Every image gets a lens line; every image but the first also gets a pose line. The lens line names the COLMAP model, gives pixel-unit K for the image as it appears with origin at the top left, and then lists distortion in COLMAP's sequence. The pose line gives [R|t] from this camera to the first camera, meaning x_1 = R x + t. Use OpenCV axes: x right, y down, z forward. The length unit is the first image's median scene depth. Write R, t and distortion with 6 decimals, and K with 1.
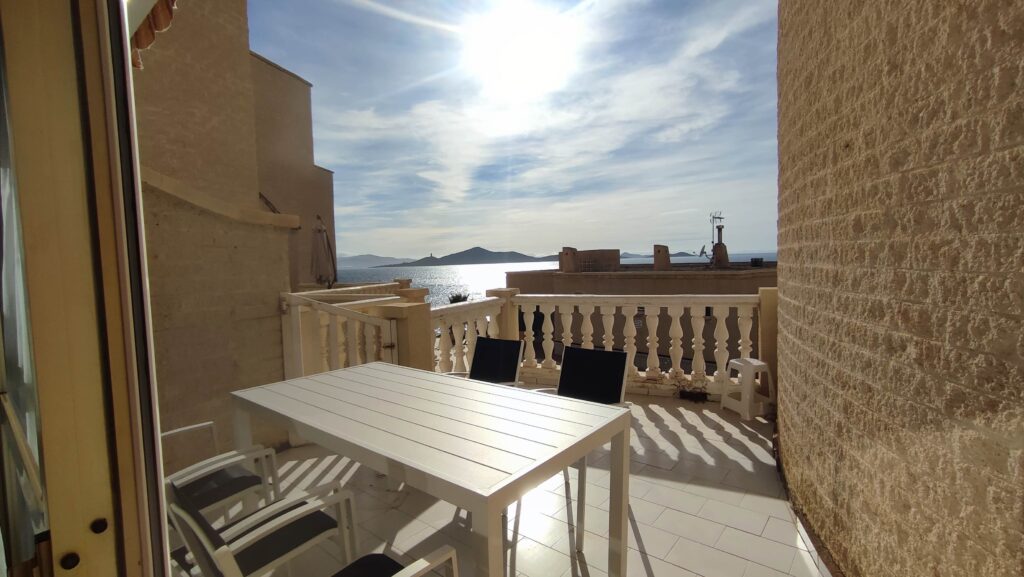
lens RADIAL K [[459.4, 0, 512.0], [0, 459.4, 288.5], [0, 0, 1]] dist [-0.014091, 0.000085]
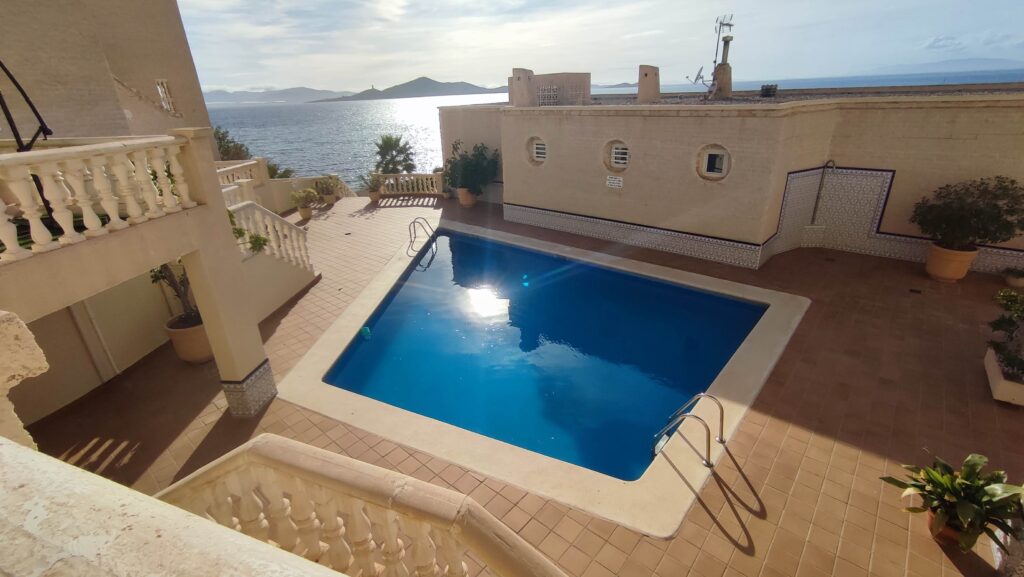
lens RADIAL K [[459.4, 0, 512.0], [0, 459.4, 288.5], [0, 0, 1]] dist [-0.014091, 0.000085]
pose [[0.994742, -0.045056, 0.091971, 0.027994], [0.011557, 0.941674, 0.336328, -0.008386], [-0.101760, -0.333496, 0.937243, 0.221513]]
